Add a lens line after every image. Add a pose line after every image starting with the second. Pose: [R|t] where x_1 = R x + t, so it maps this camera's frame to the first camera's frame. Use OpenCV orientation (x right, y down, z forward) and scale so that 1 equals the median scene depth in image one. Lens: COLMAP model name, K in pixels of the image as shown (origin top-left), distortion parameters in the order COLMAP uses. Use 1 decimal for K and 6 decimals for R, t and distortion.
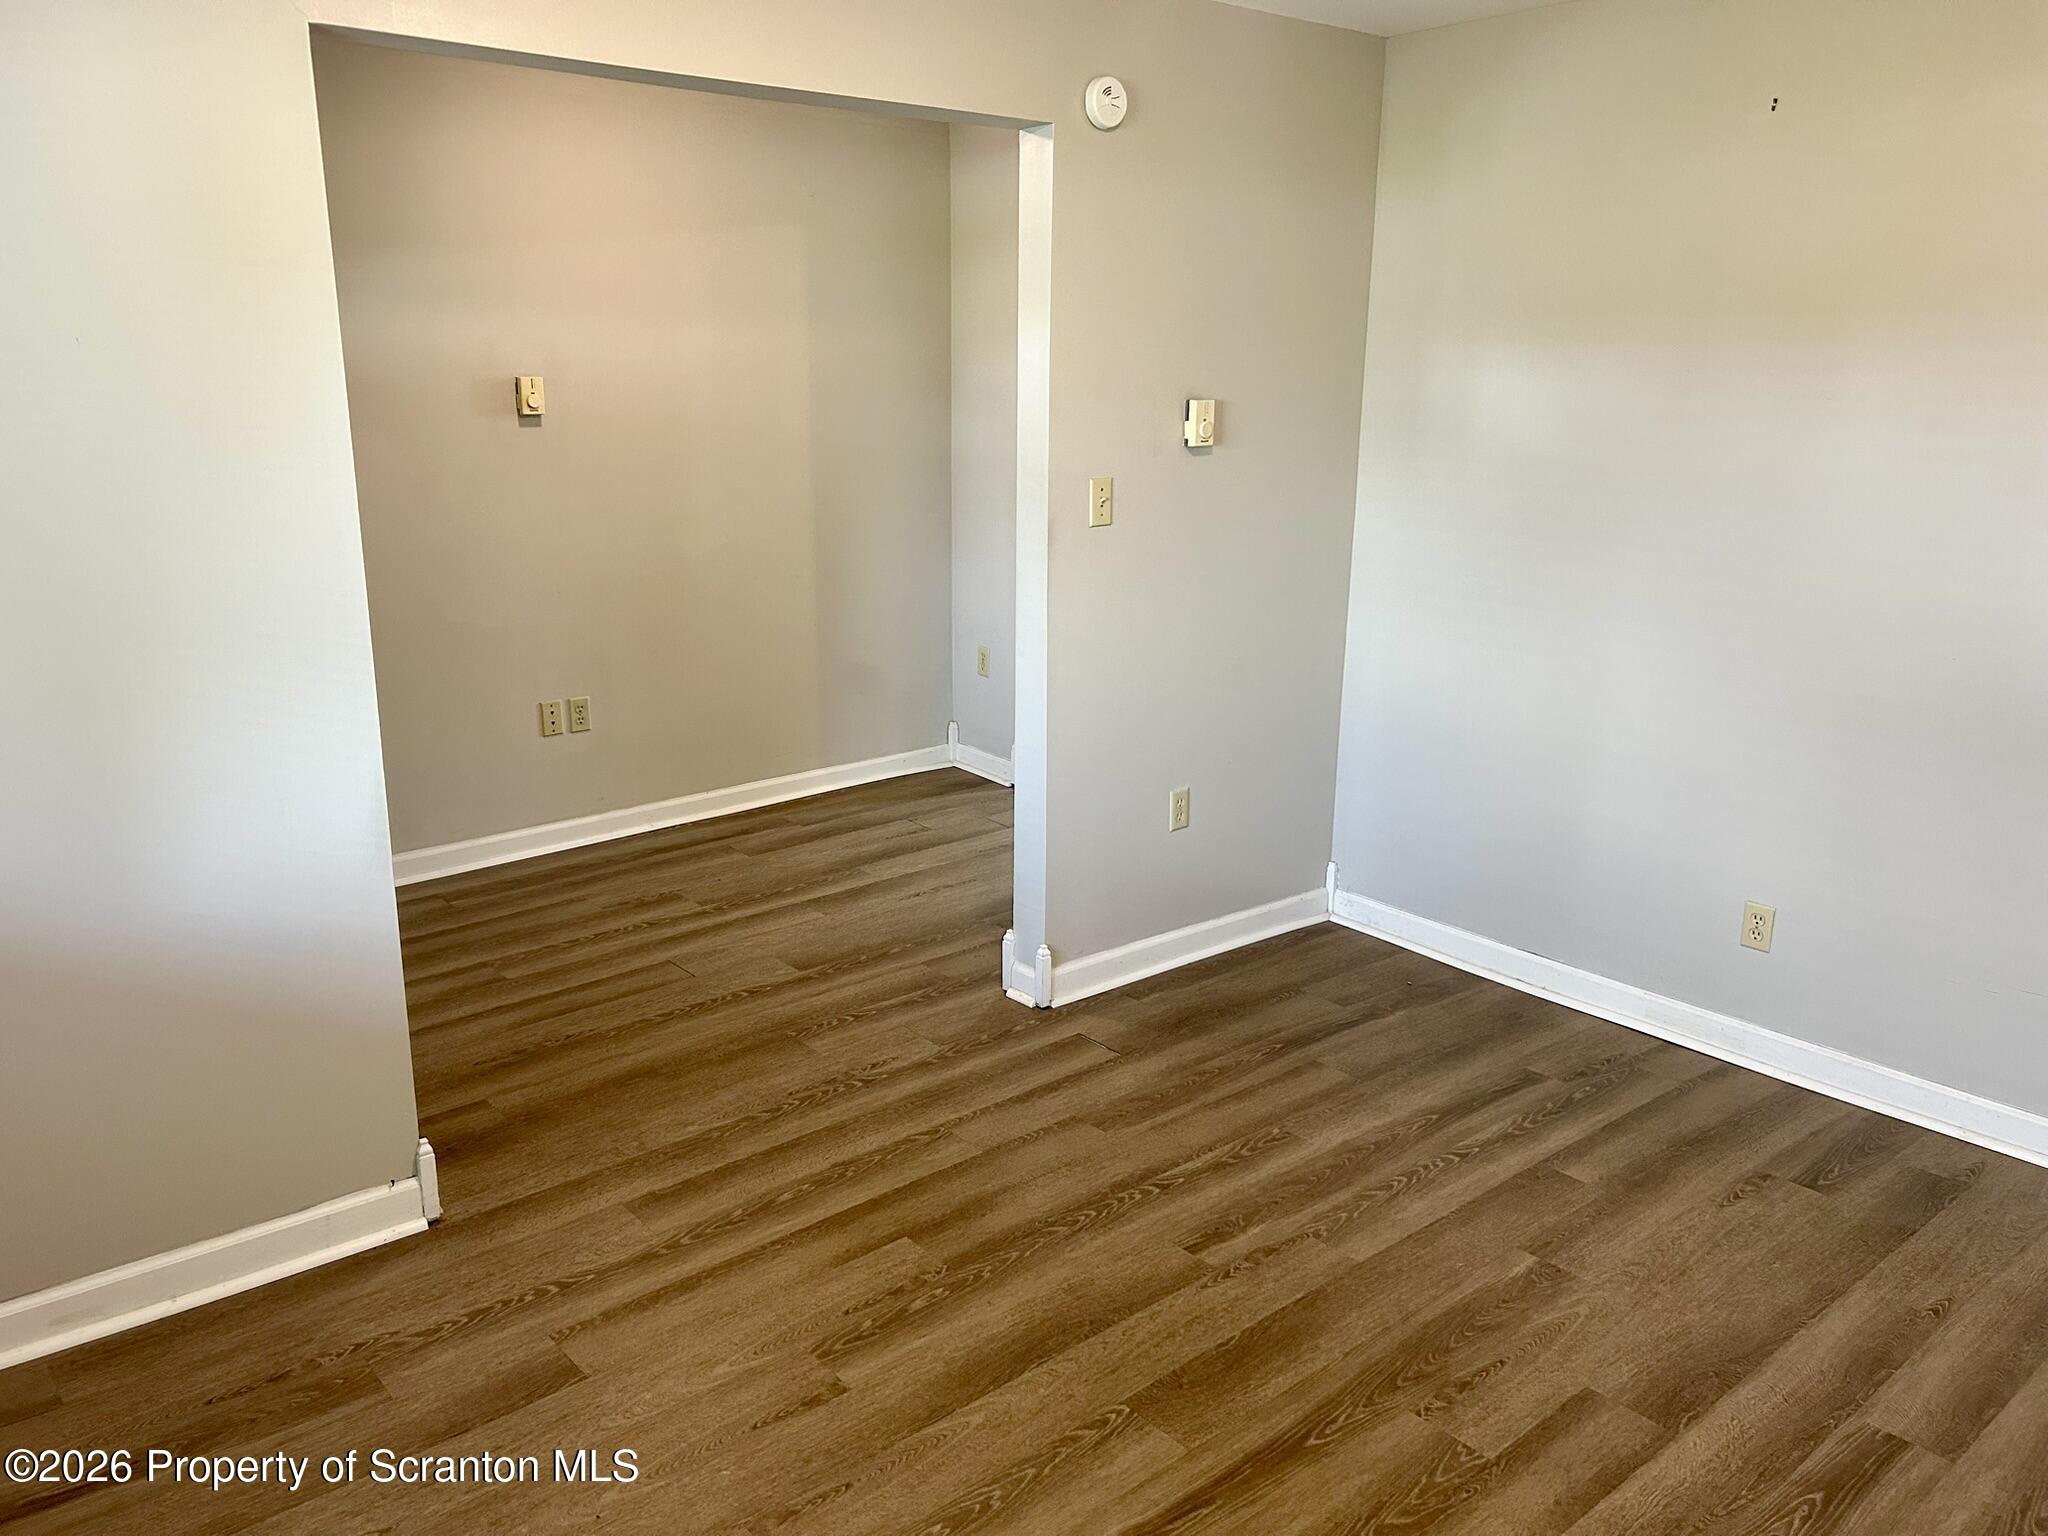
lens RADIAL K [[1558.8, 0, 1023.5], [0, 1558.8, 770.3], [0, 0, 1]] dist [0.032248, -0.023018]
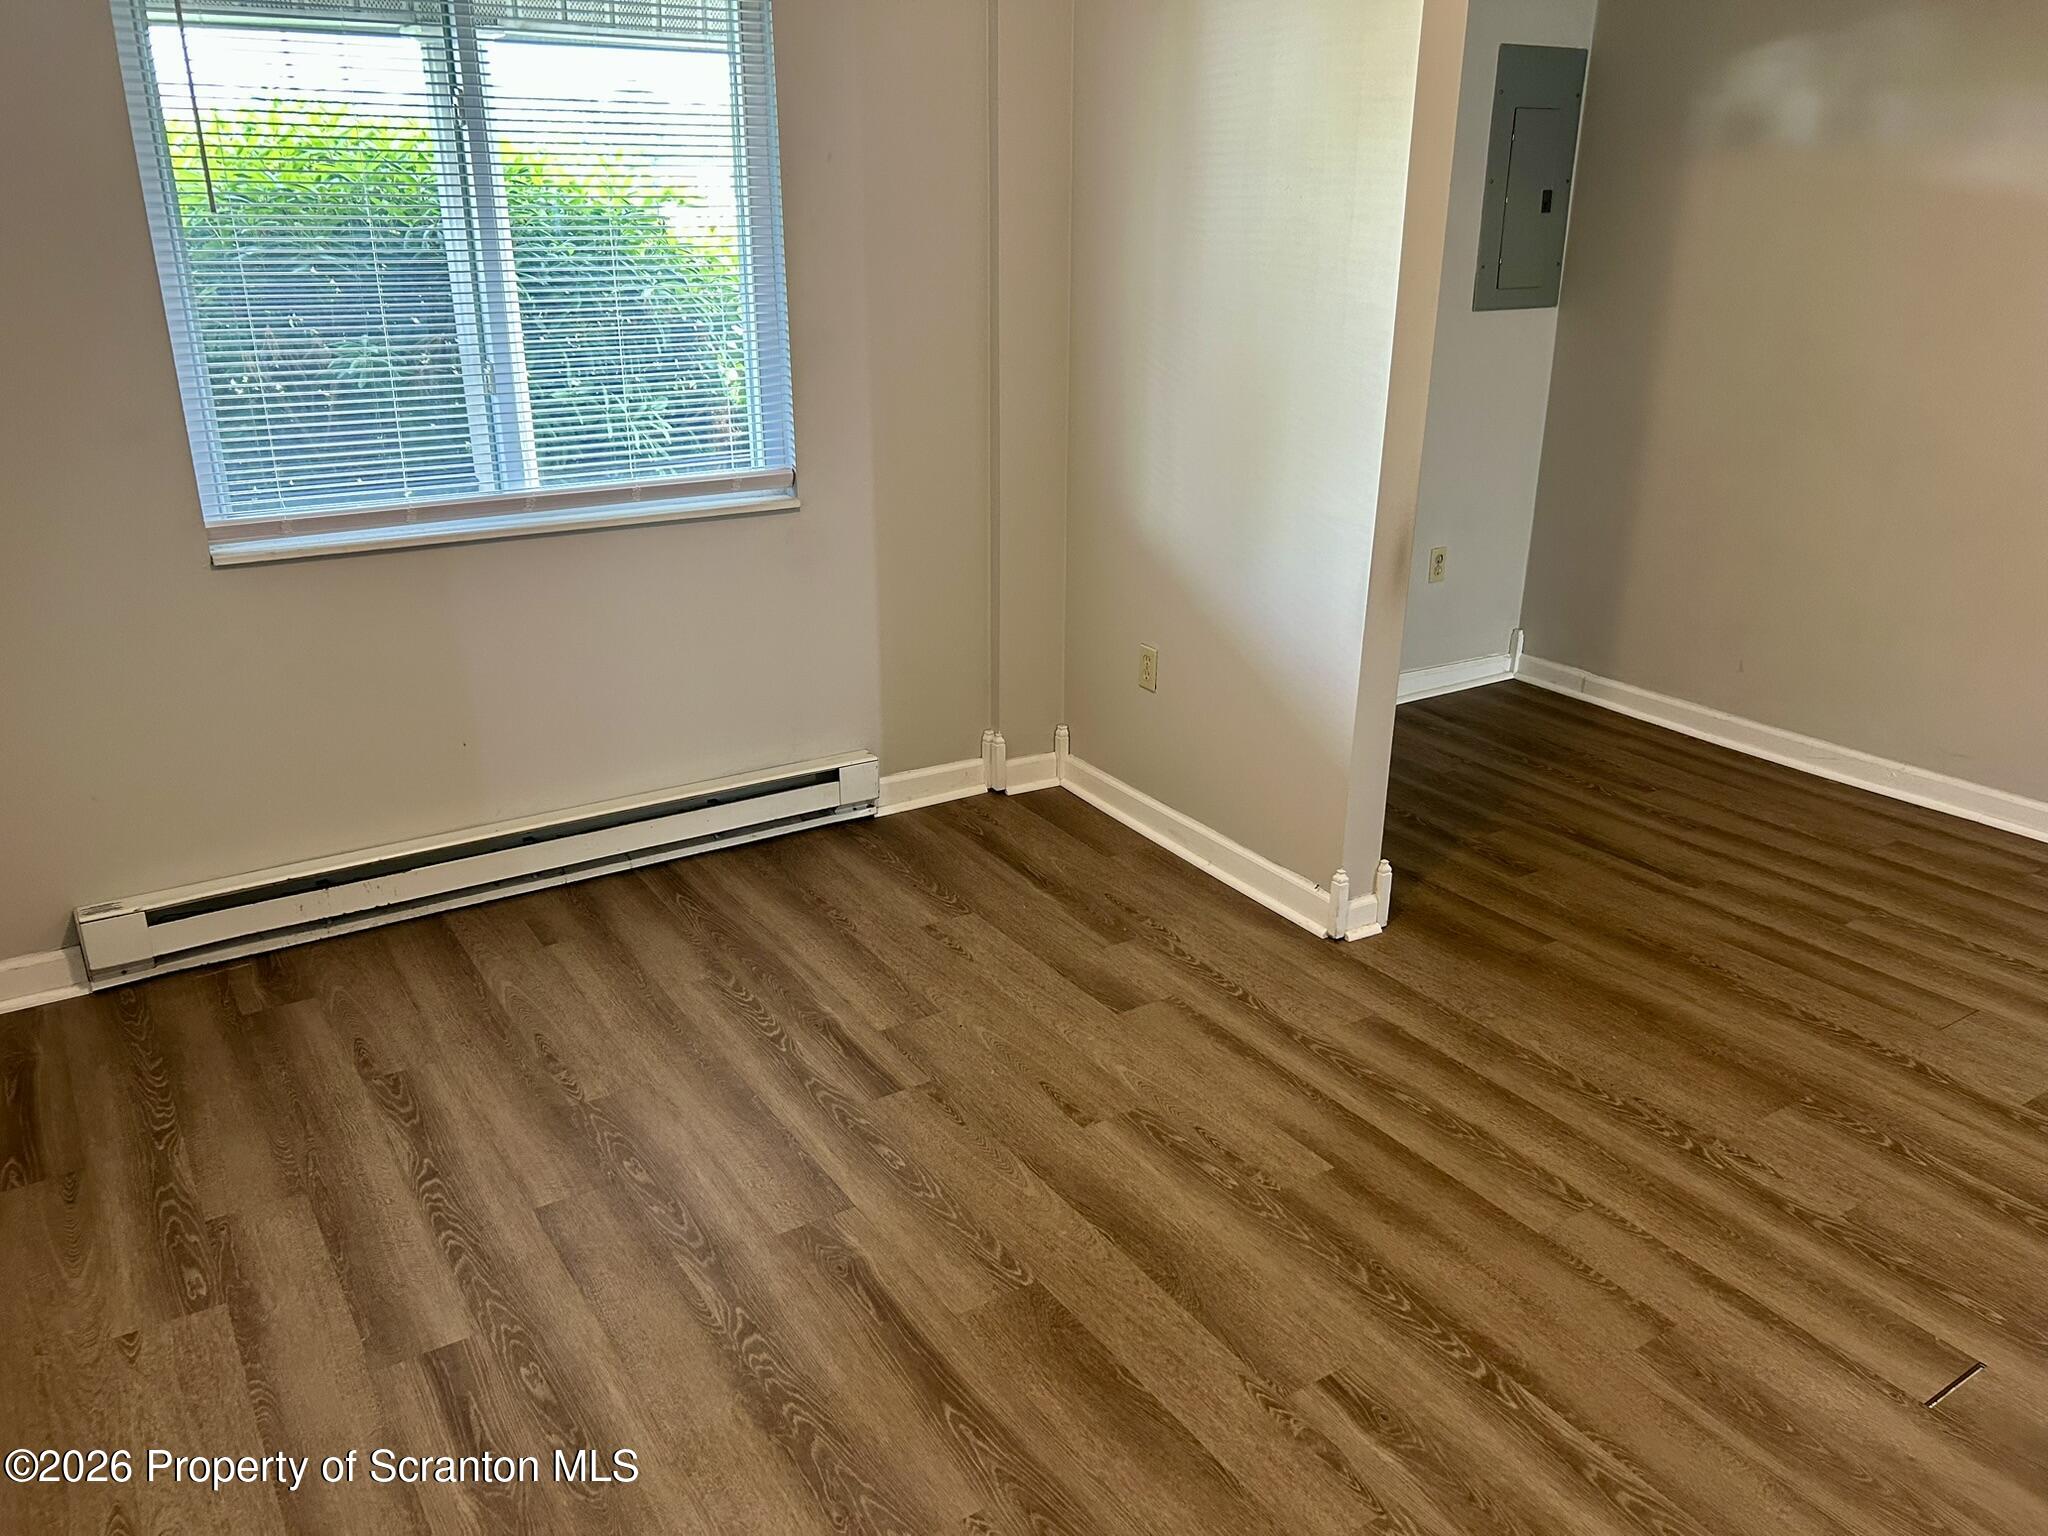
lens RADIAL K [[1558.8, 0, 1014.4], [0, 1558.8, 763.4], [0, 0, 1]] dist [0.032248, -0.023018]
pose [[-0.138983, 0.332211, -0.932909, 0.648142], [-0.261353, 0.896348, 0.358127, -0.174410], [0.955185, 0.293592, -0.037752, 0.690400]]
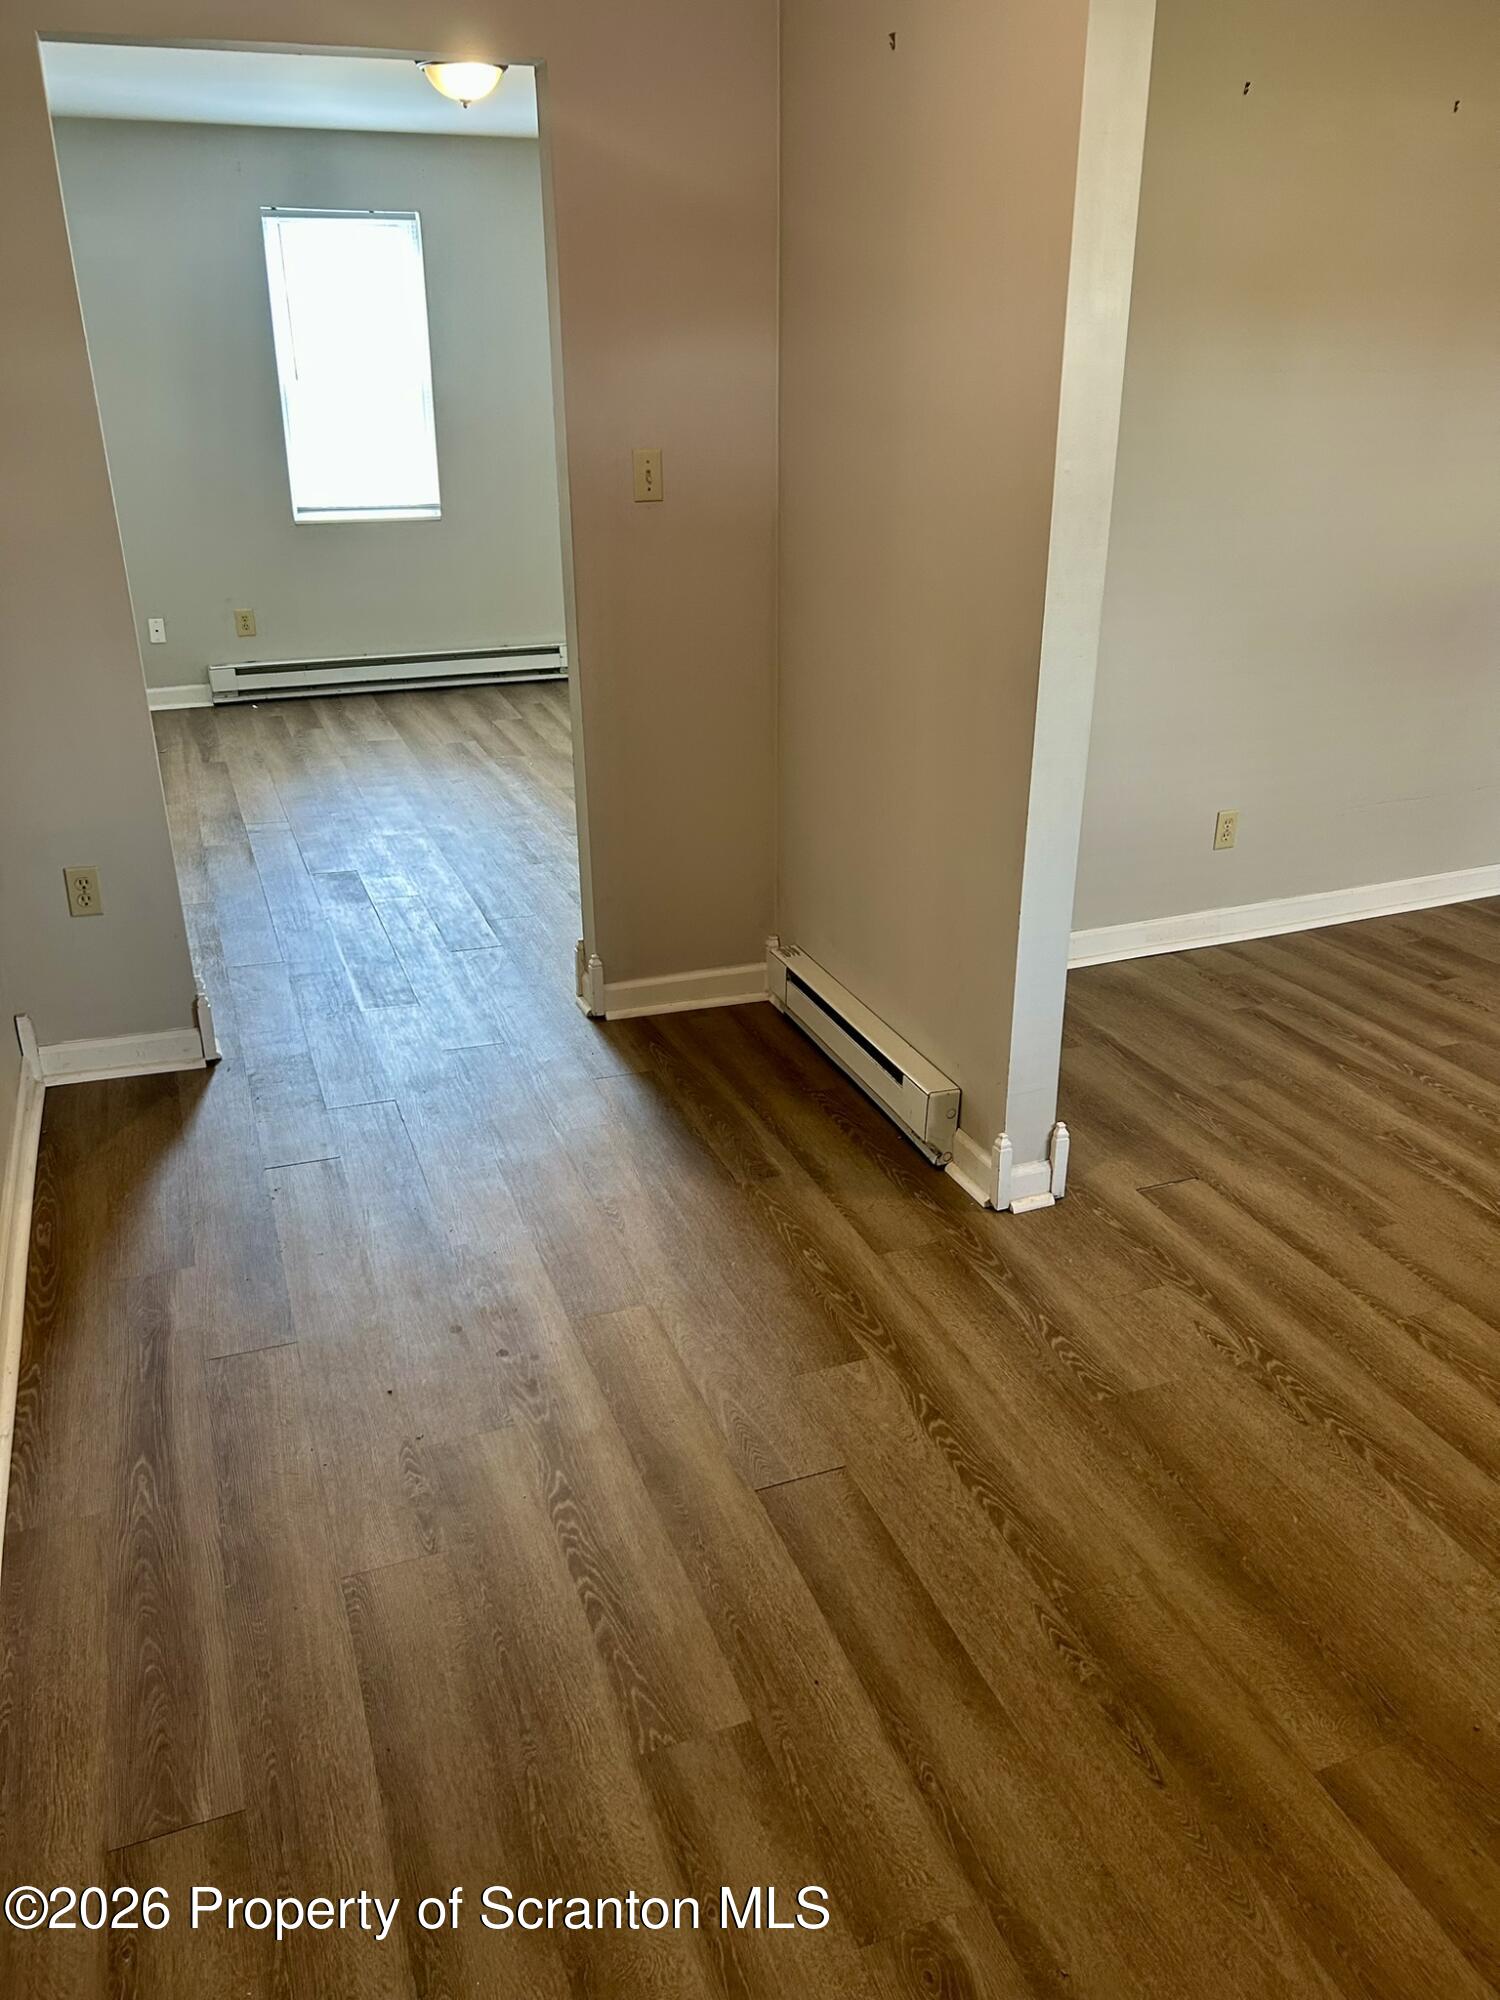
lens RADIAL K [[1522.3, 0, 762.5], [0, 1522.3, 993.9], [0, 0, 1]] dist [0.032248, -0.023018]
pose [[0.330647, -0.378678, 0.864451, -0.794359], [0.250797, 0.918292, 0.306335, -0.259265], [-0.909821, 0.115513, 0.398601, 0.965712]]
